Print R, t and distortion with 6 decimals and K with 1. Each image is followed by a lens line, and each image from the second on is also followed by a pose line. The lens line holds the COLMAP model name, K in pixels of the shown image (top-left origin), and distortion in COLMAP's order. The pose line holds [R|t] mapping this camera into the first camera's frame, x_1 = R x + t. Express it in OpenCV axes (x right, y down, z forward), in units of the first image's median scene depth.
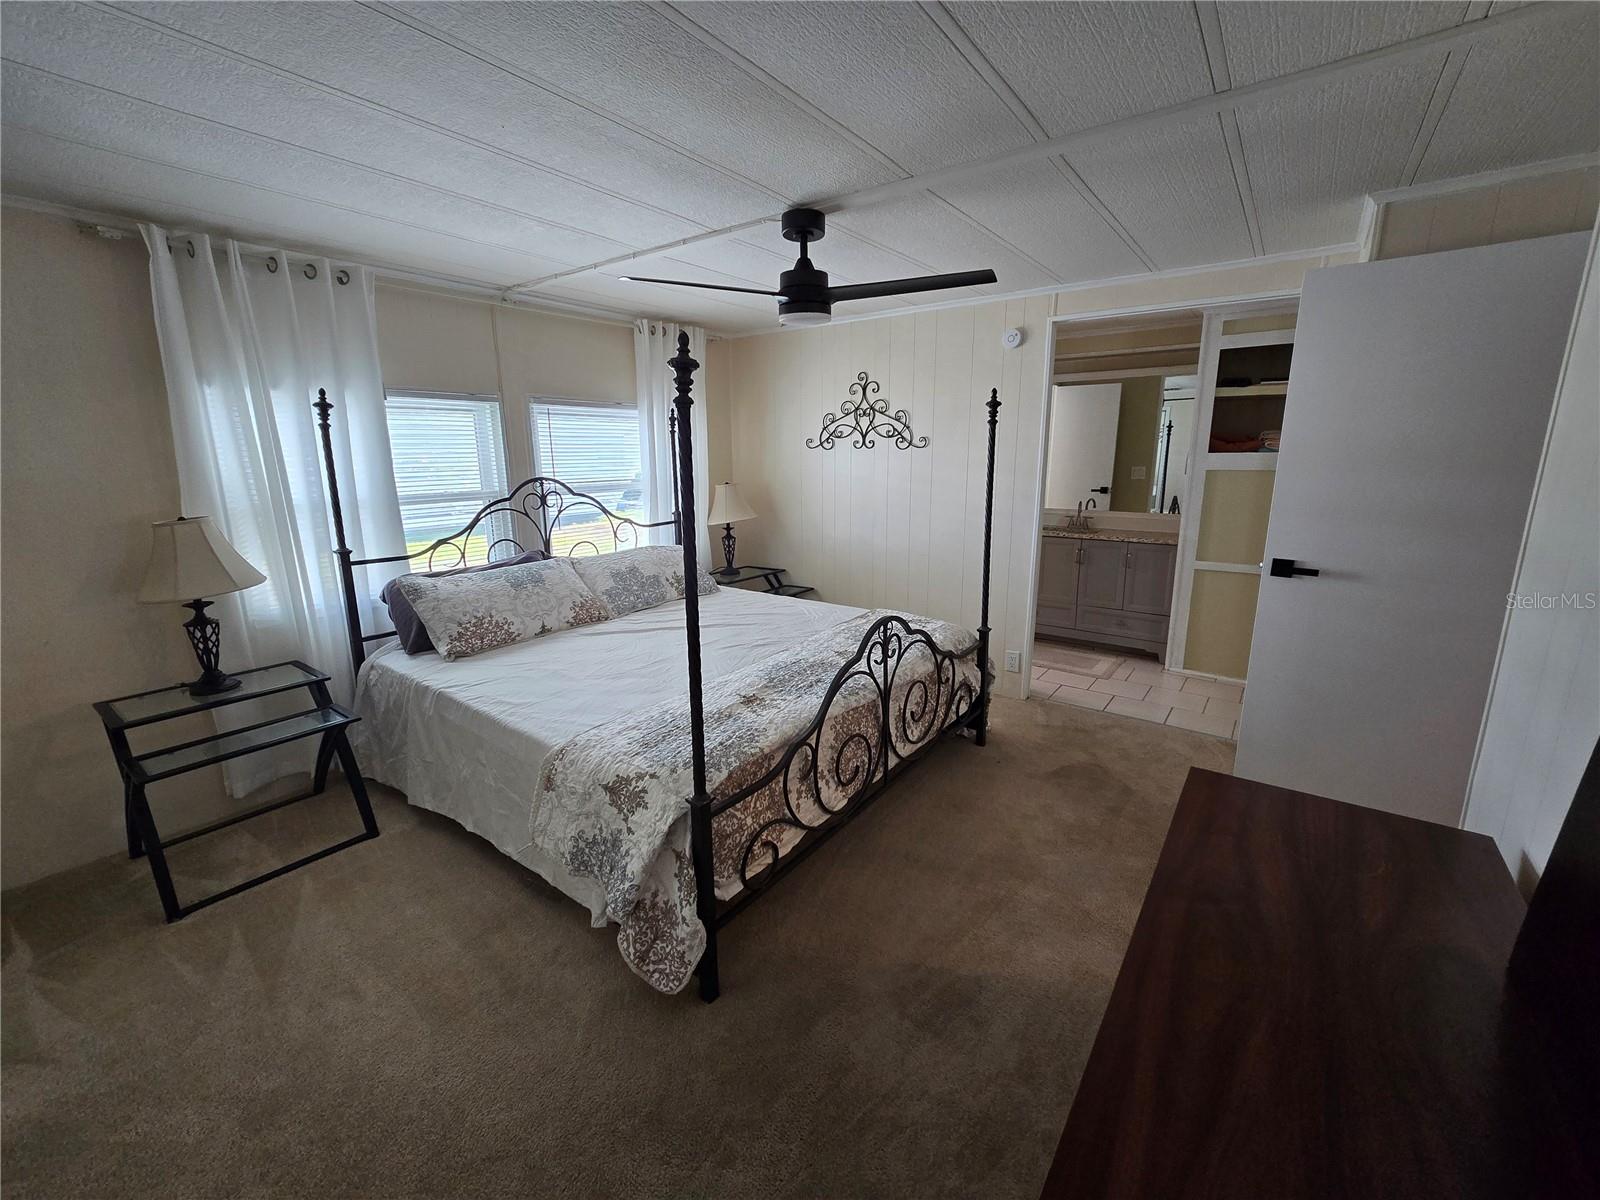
lens RADIAL K [[655.3, 0, 808.4], [0, 655.3, 595.8], [0, 0, 1]] dist [-0.000140, -0.000536]
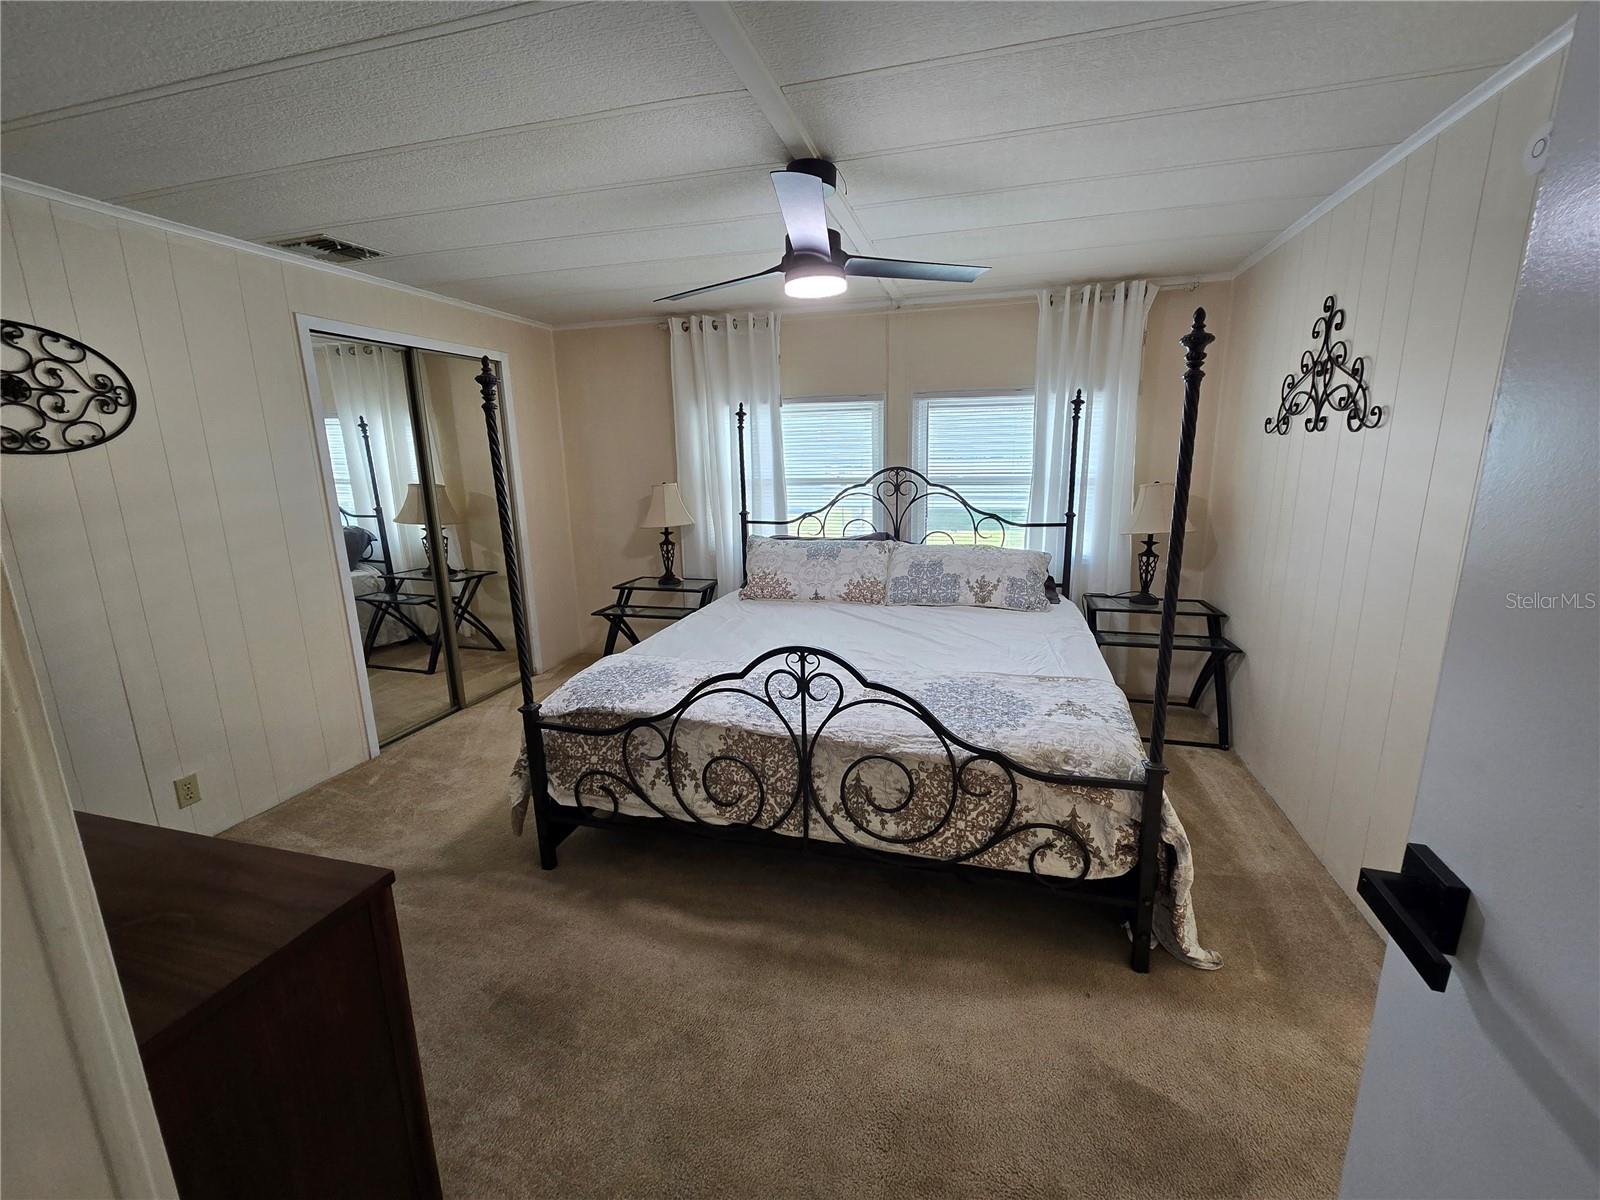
lens RADIAL K [[655.3, 0, 812.4], [0, 655.3, 595.9], [0, 0, 1]] dist [-0.000140, -0.000536]
pose [[0.360542, 0.201829, -0.910645, 0.641445], [-0.191455, 0.971534, 0.139523, -0.108004], [0.912882, 0.124044, 0.388920, 0.526106]]
